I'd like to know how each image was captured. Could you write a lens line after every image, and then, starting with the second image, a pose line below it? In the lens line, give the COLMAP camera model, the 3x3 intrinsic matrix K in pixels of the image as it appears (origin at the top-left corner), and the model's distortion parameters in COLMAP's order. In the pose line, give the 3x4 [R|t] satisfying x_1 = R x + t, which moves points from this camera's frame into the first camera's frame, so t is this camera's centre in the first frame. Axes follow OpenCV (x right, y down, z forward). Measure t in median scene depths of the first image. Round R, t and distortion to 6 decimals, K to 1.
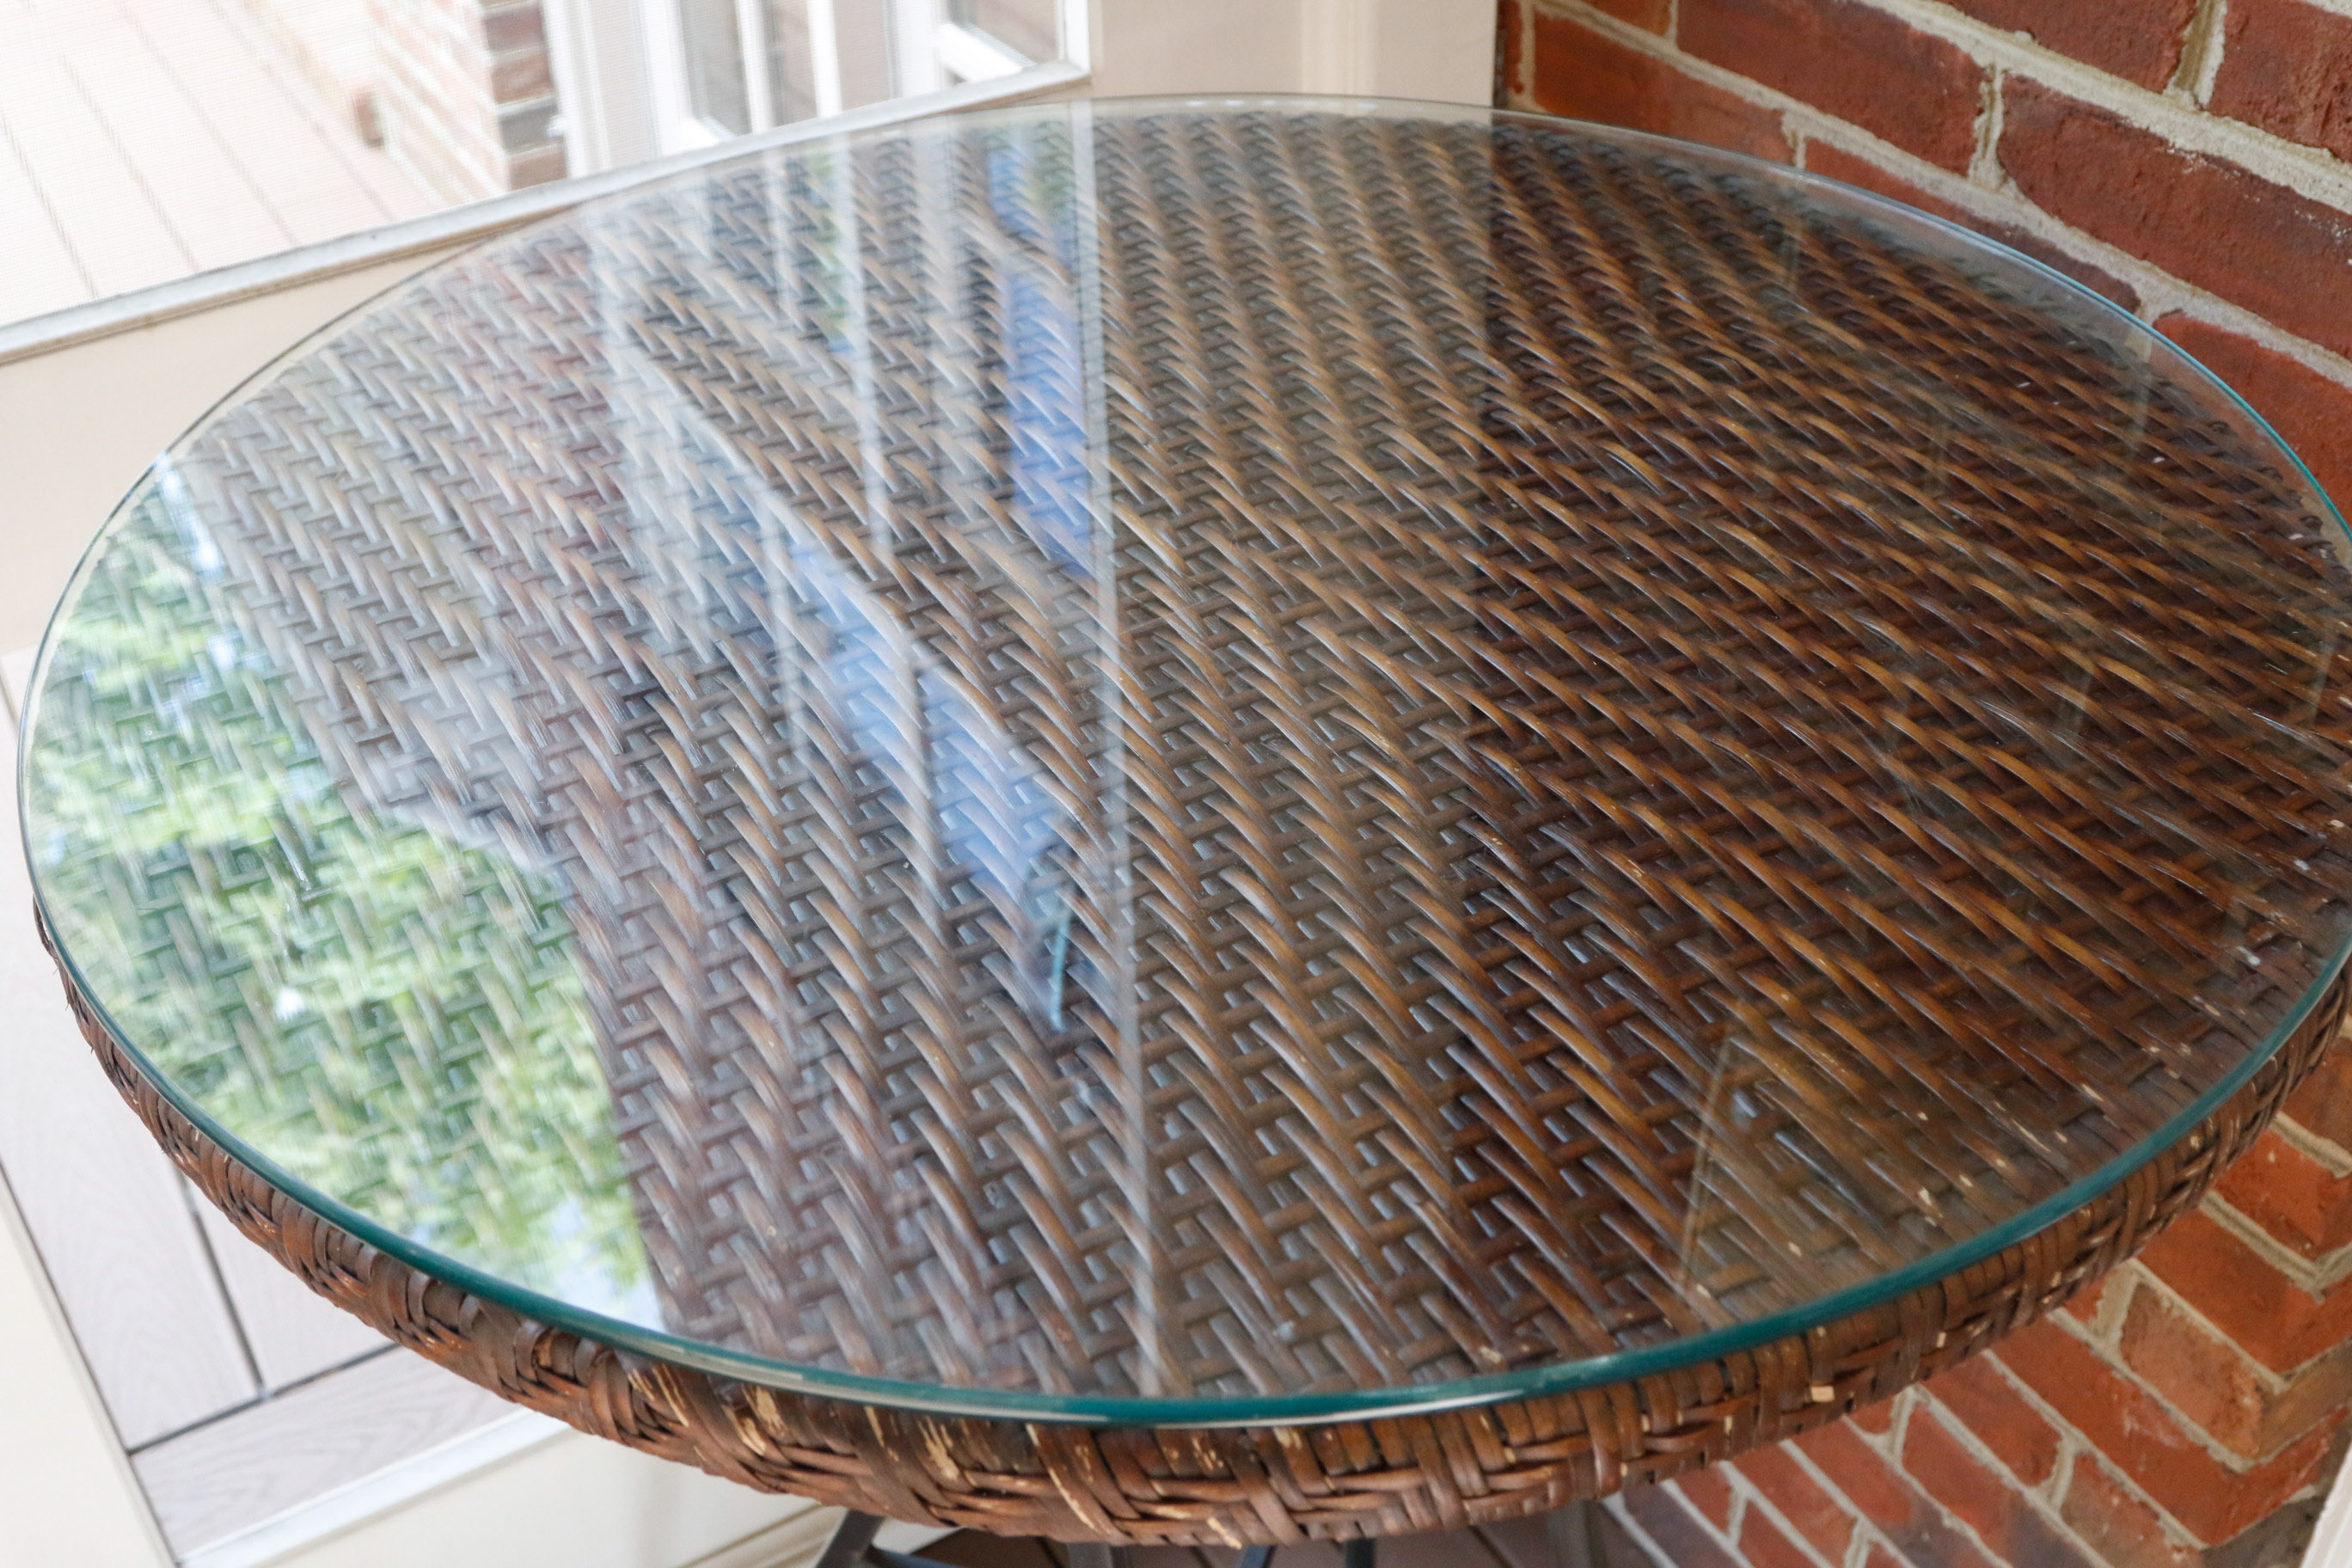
lens RADIAL K [[2497.4, 0, 1176.0], [0, 2497.4, 784.0], [0, 0, 1]] dist [-0.096616, -0.003839]
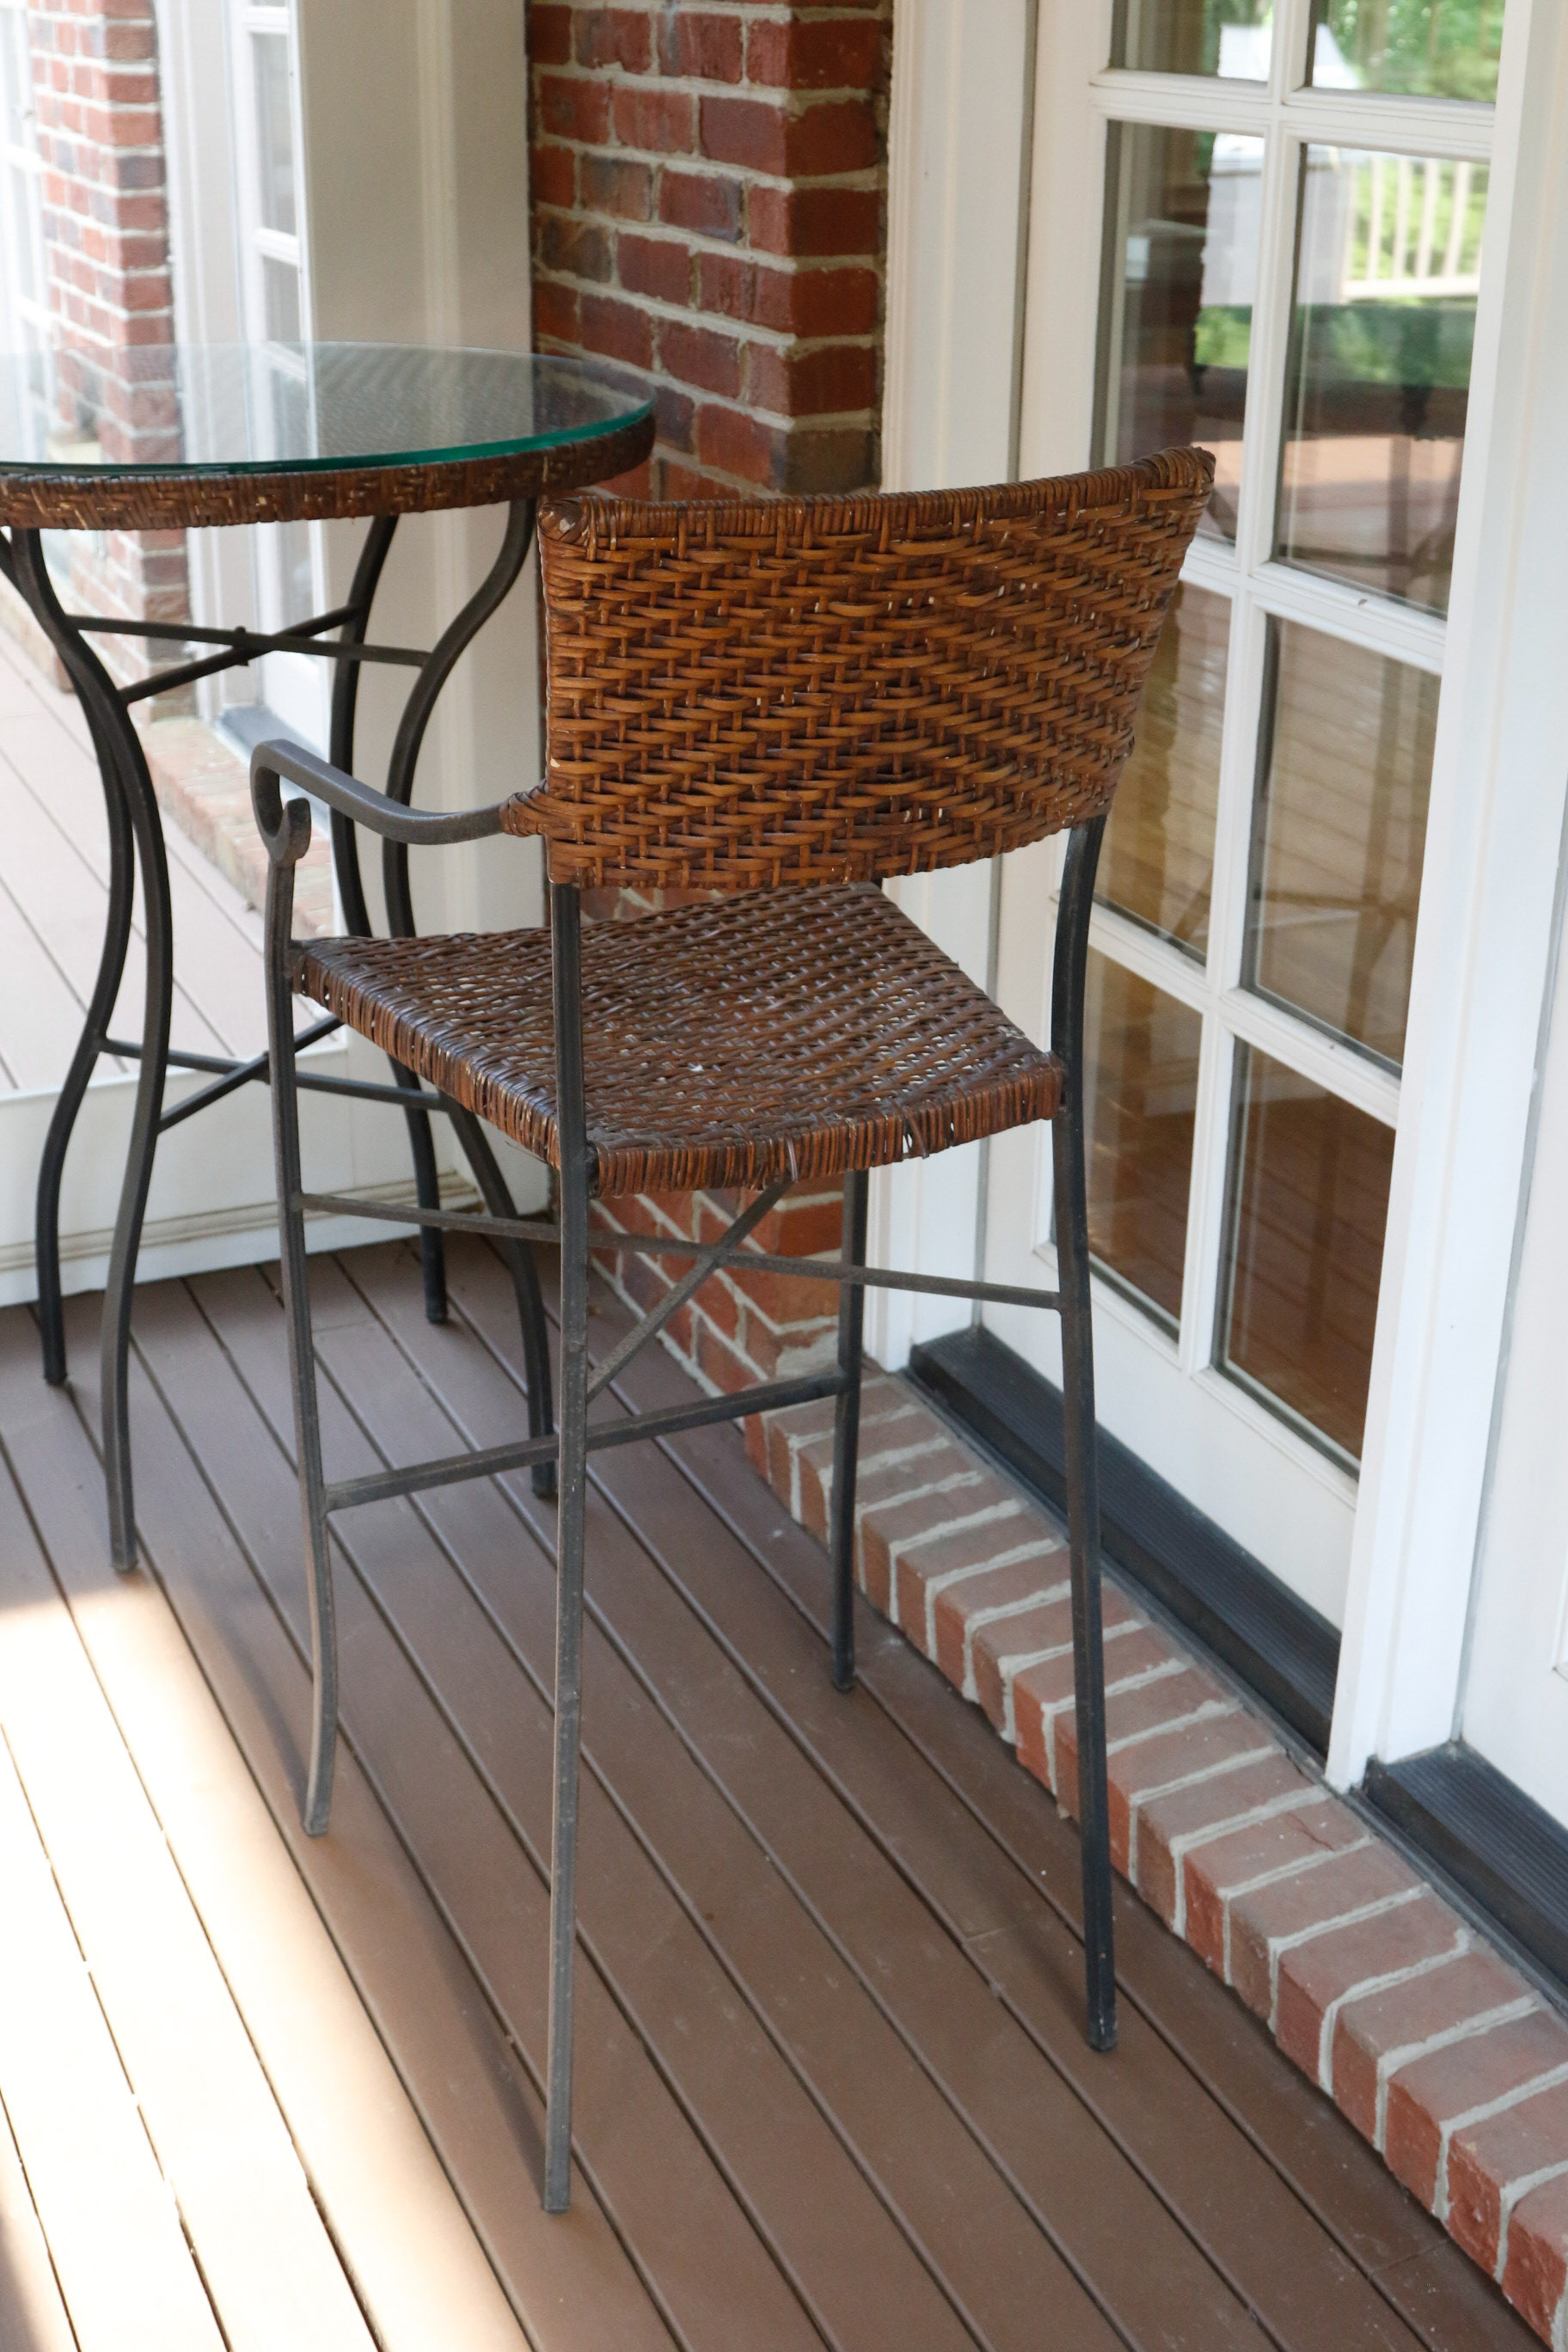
lens RADIAL K [[2913.9, 0, 784.0], [0, 2913.9, 1176.0], [0, 0, 1]] dist [-0.061092, -0.008828]
pose [[0.992852, 0.074523, -0.093227, 0.937164], [-0.094086, 0.969300, -0.227168, 1.314879], [0.073436, 0.234315, 0.969383, -1.709319]]
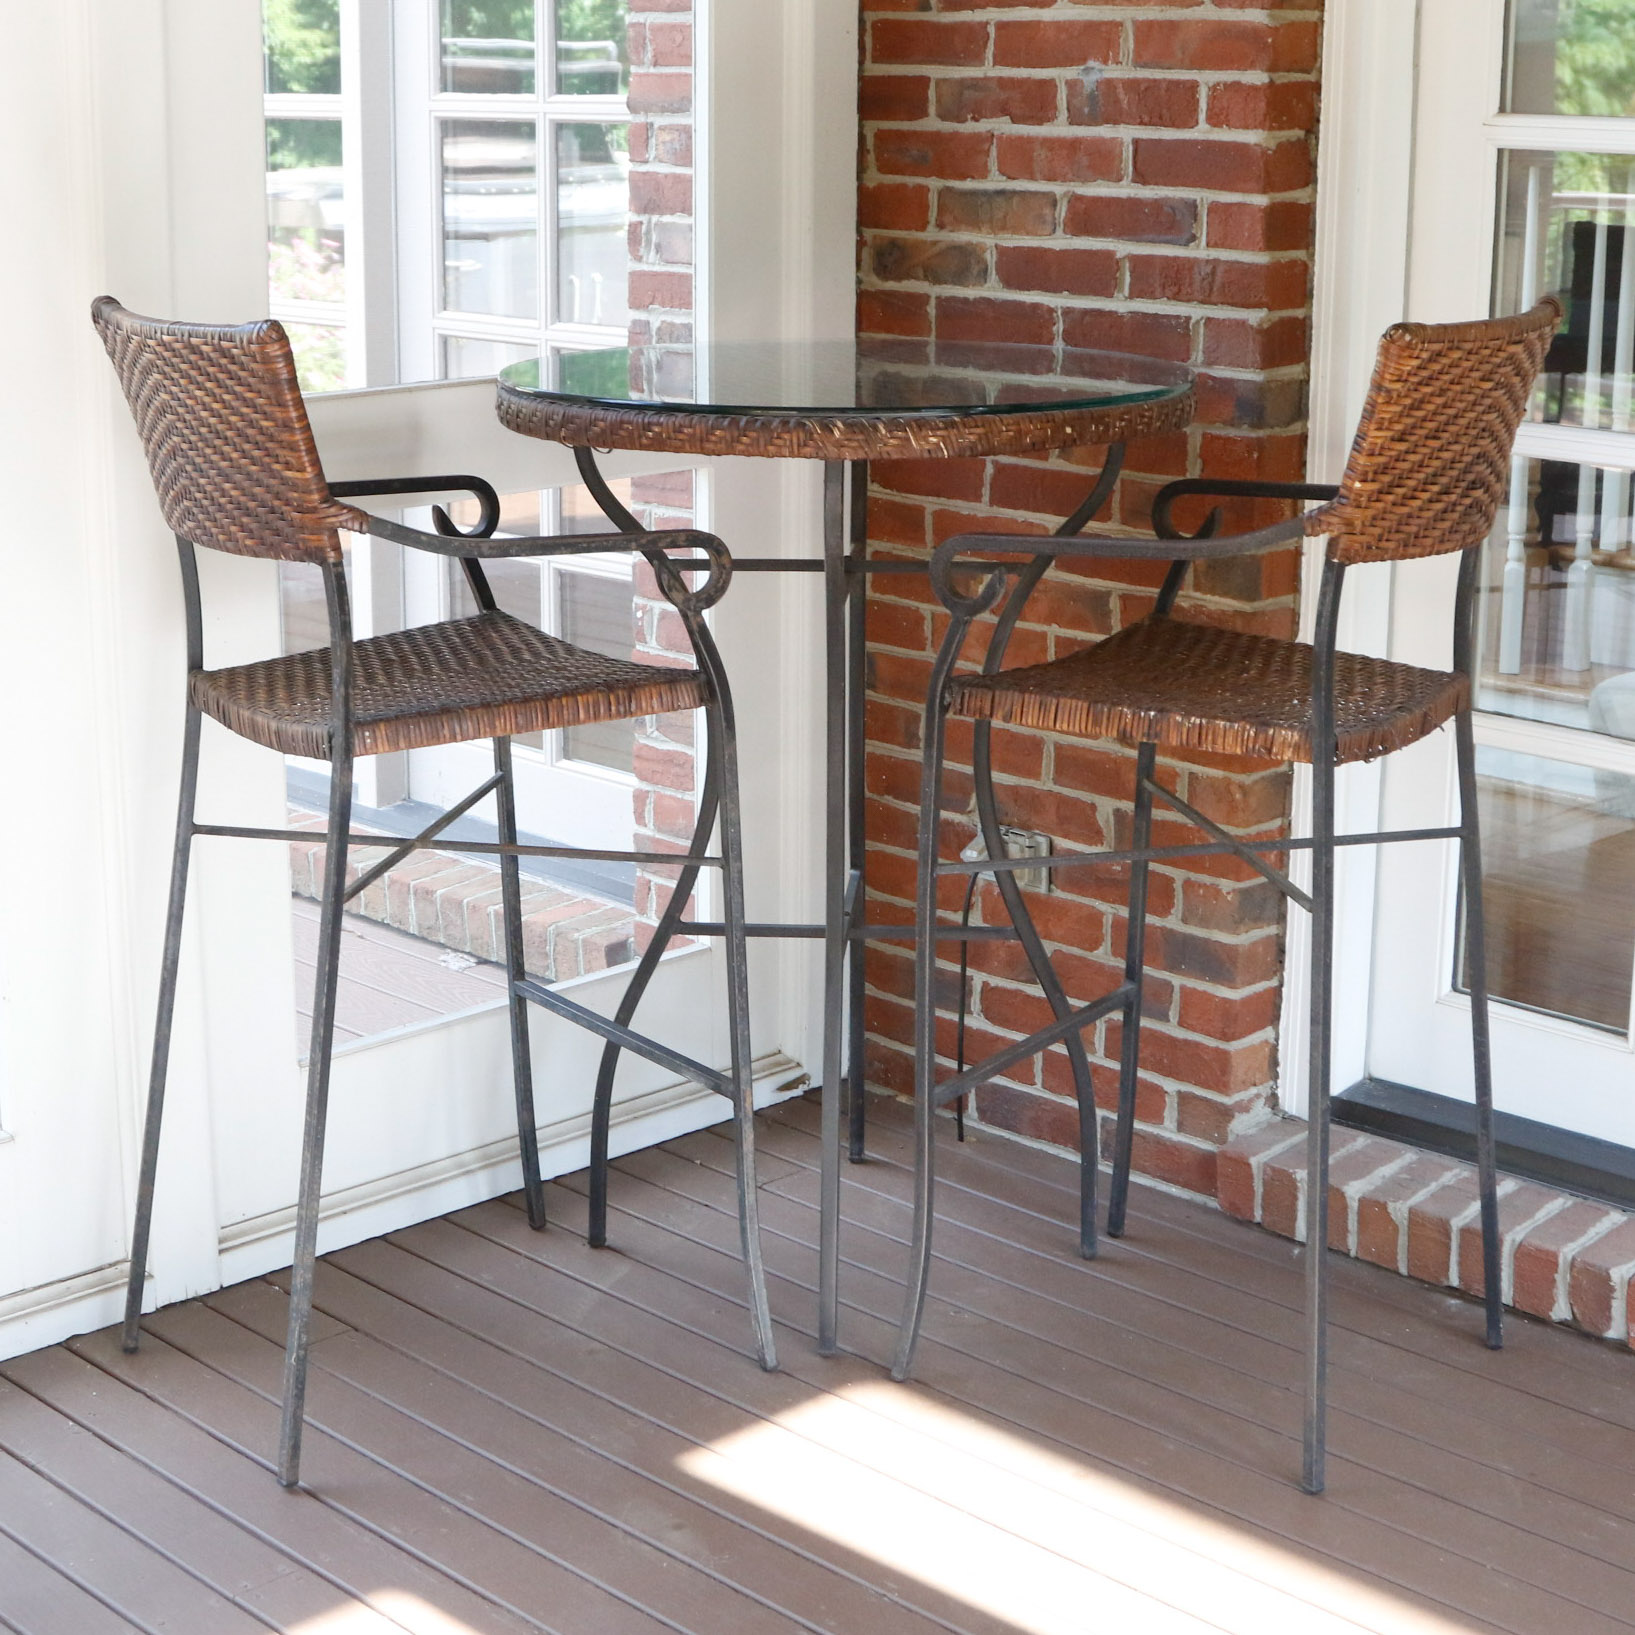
lens RADIAL K [[3030.6, 0, 734.7], [0, 3030.6, 719.4], [0, 0, 1]] dist [-0.115334, -0.043784]
pose [[0.976452, -0.022008, 0.214611, -0.987584], [0.108166, 0.910657, -0.398754, 1.862284], [-0.186661, 0.412577, 0.891593, -2.310182]]
